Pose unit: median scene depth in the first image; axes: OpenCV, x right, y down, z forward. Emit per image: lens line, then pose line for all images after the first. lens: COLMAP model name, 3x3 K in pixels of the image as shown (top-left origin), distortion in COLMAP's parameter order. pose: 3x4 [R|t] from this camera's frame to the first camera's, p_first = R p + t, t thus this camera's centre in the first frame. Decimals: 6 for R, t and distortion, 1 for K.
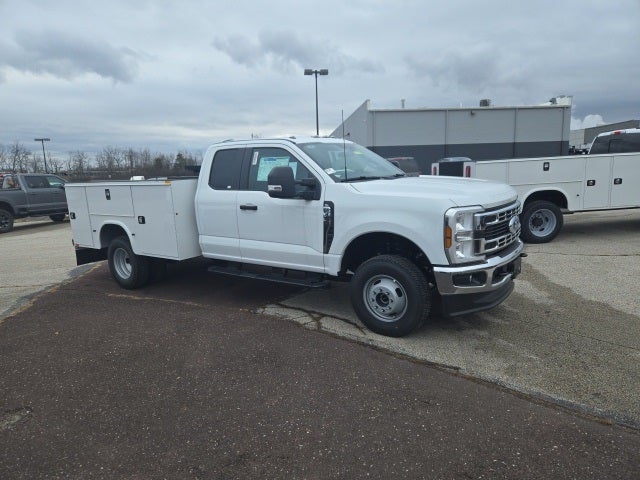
lens RADIAL K [[426.7, 0, 313.9], [0, 426.7, 237.9], [0, 0, 1]] dist [0.060080, -0.048452]
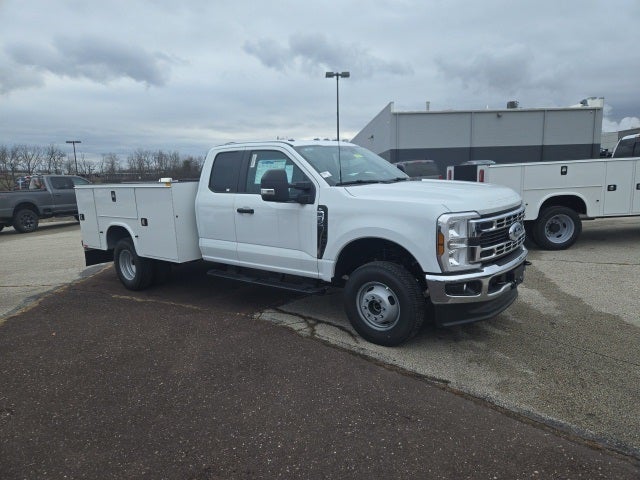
lens RADIAL K [[426.8, 0, 319.2], [0, 426.8, 235.8], [0, 0, 1]] dist [0.059373, -0.047841]
pose [[0.998812, 0.011612, -0.047319, 0.063957], [-0.012086, 0.999879, -0.009752, -0.005591], [0.047200, 0.010312, 0.998832, 0.020720]]
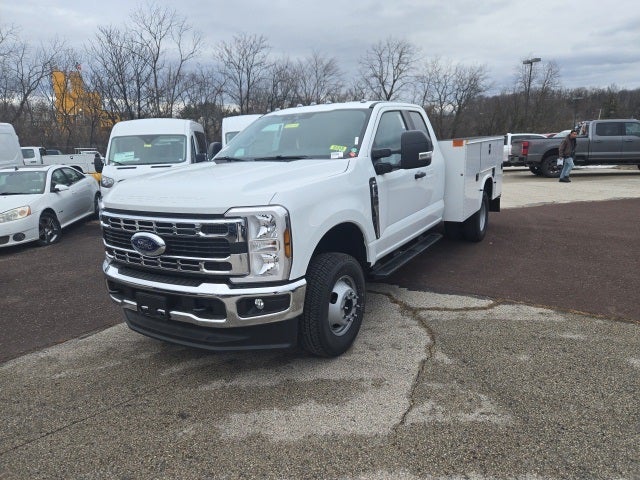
lens RADIAL K [[438.3, 0, 329.3], [0, 438.3, 237.3], [0, 0, 1]] dist [0.062249, -0.055717]
pose [[0.092976, 0.256230, -0.962134, 0.986400], [-0.123316, 0.961843, 0.244236, -0.211195], [0.988002, 0.095938, 0.121025, 1.012046]]
